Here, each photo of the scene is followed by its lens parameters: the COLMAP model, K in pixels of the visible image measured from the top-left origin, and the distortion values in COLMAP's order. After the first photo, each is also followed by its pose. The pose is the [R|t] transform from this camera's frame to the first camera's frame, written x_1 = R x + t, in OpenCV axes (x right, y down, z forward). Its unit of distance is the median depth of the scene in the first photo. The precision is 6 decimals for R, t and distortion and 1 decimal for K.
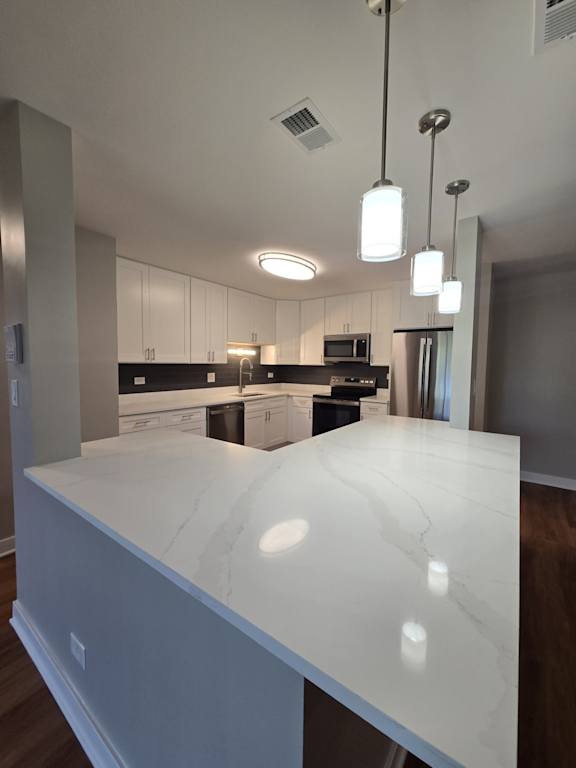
lens RADIAL K [[315.5, 0, 288.0], [0, 315.5, 384.0], [0, 0, 1]] dist [0.000662, -0.000617]
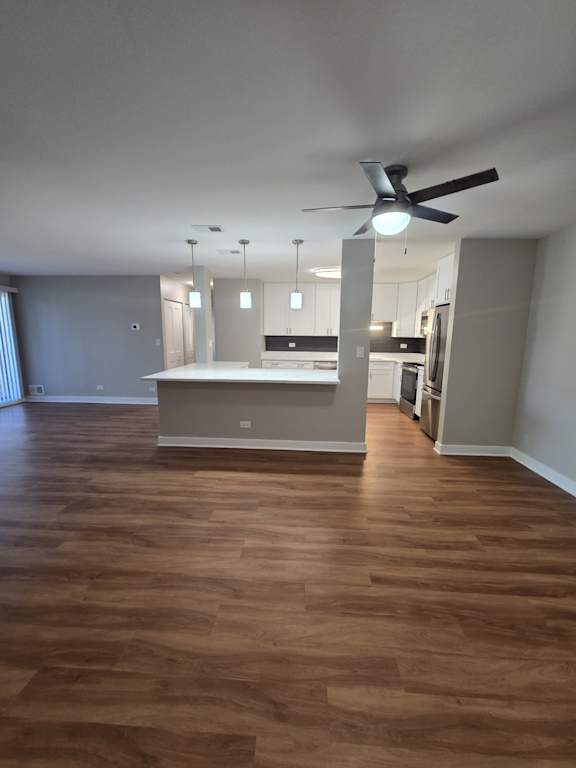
lens RADIAL K [[315.5, 0, 288.0], [0, 315.5, 384.0], [0, 0, 1]] dist [0.000662, -0.000617]
pose [[0.550115, 0.133227, -0.824393, 0.841463], [-0.061416, 0.990973, 0.119165, -0.000858], [0.832827, -0.014924, 0.553332, -0.053478]]
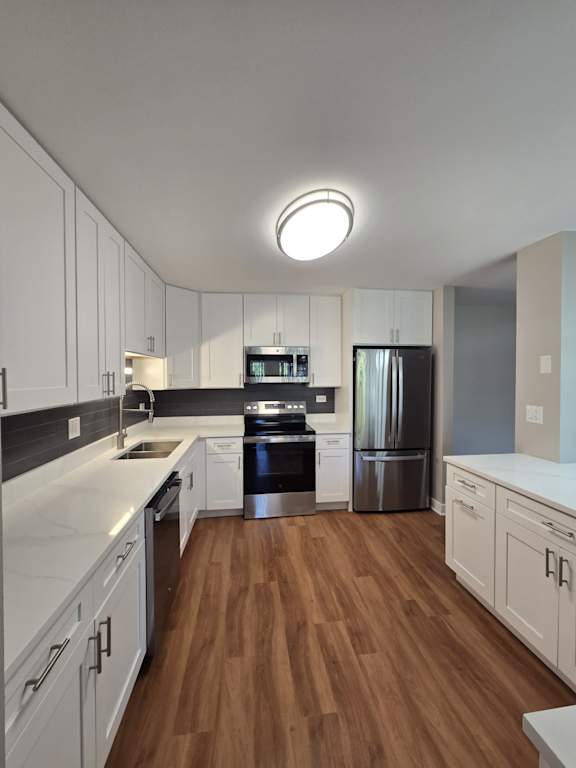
lens RADIAL K [[315.5, 0, 288.0], [0, 315.5, 384.0], [0, 0, 1]] dist [0.000662, -0.000617]
pose [[0.721057, -0.032934, 0.692093, -0.309336], [0.059165, 0.998148, -0.014143, -0.053935], [-0.690345, 0.051146, 0.721670, 0.426198]]
